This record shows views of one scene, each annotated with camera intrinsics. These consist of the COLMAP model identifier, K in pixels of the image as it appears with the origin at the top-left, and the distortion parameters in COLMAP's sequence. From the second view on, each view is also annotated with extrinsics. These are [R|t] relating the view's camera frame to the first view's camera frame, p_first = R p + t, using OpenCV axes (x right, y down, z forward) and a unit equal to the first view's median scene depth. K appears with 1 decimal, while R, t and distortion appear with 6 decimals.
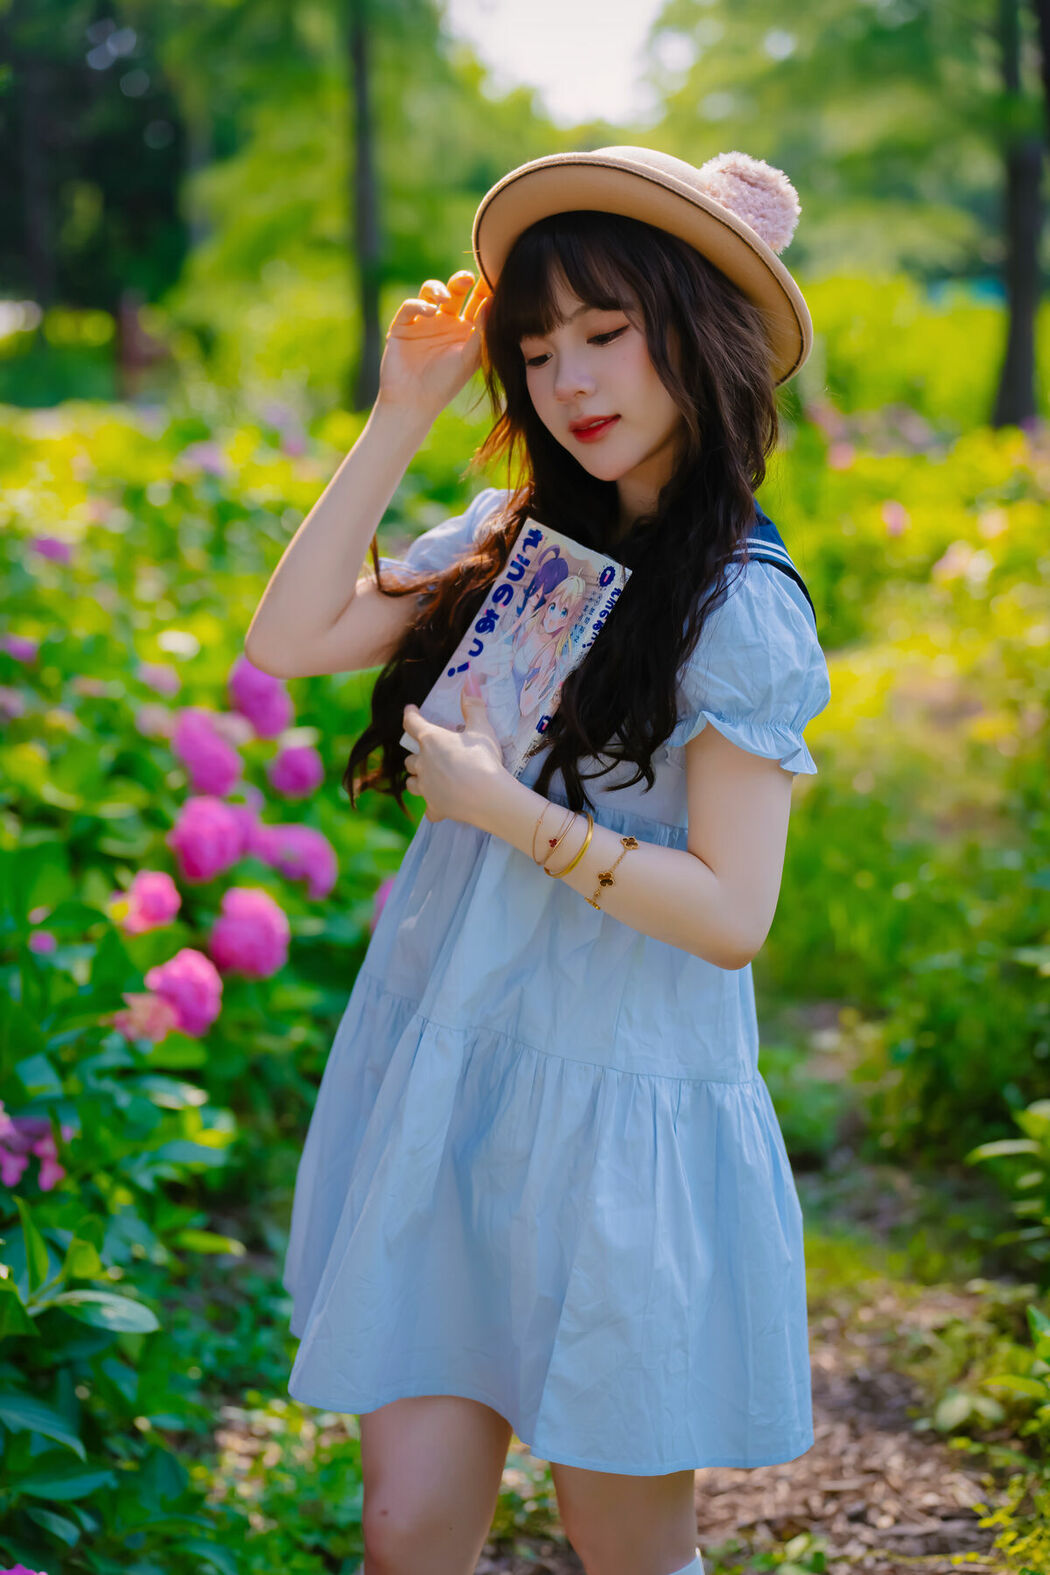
lens RADIAL K [[2954.8, 0, 525.0], [0, 2954.8, 787.5], [0, 0, 1]] dist [0.072531, -0.364332]
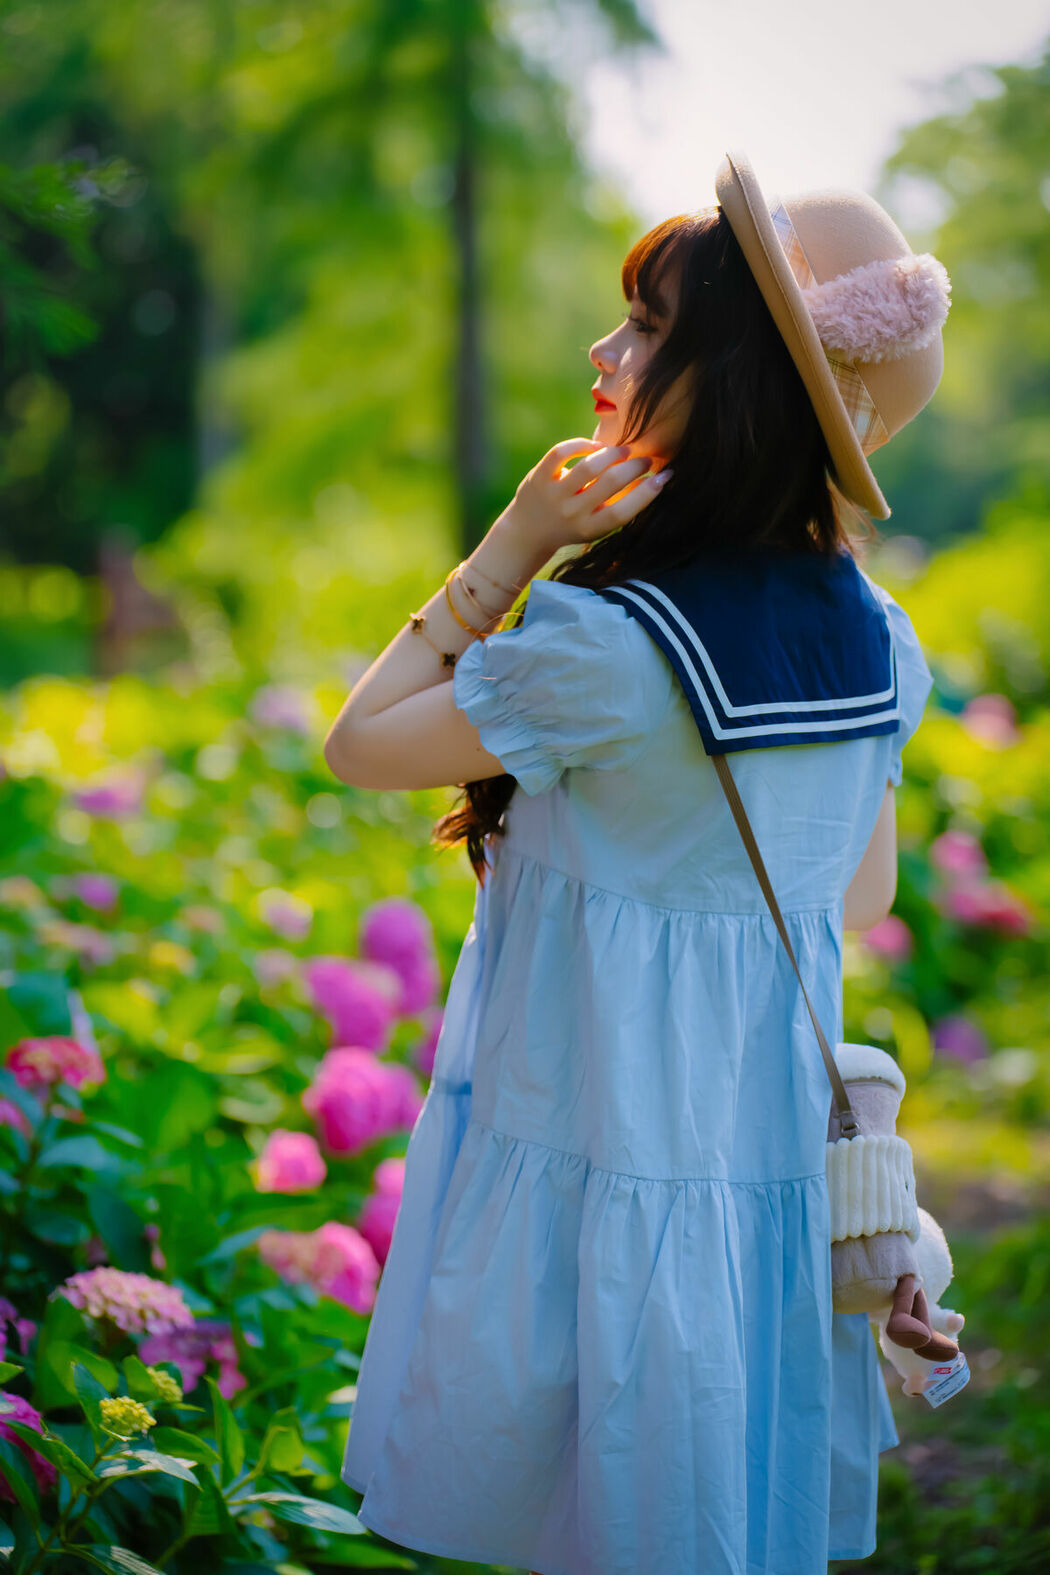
lens RADIAL K [[4564.9, 0, 525.0], [0, 4564.9, 787.5], [0, 0, 1]] dist [-0.084667, 1.956764]
pose [[0.999338, 0.013734, -0.033700, -0.019789], [-0.017554, 0.993115, -0.115825, 0.066871], [0.031877, 0.116340, 0.992698, -0.196843]]
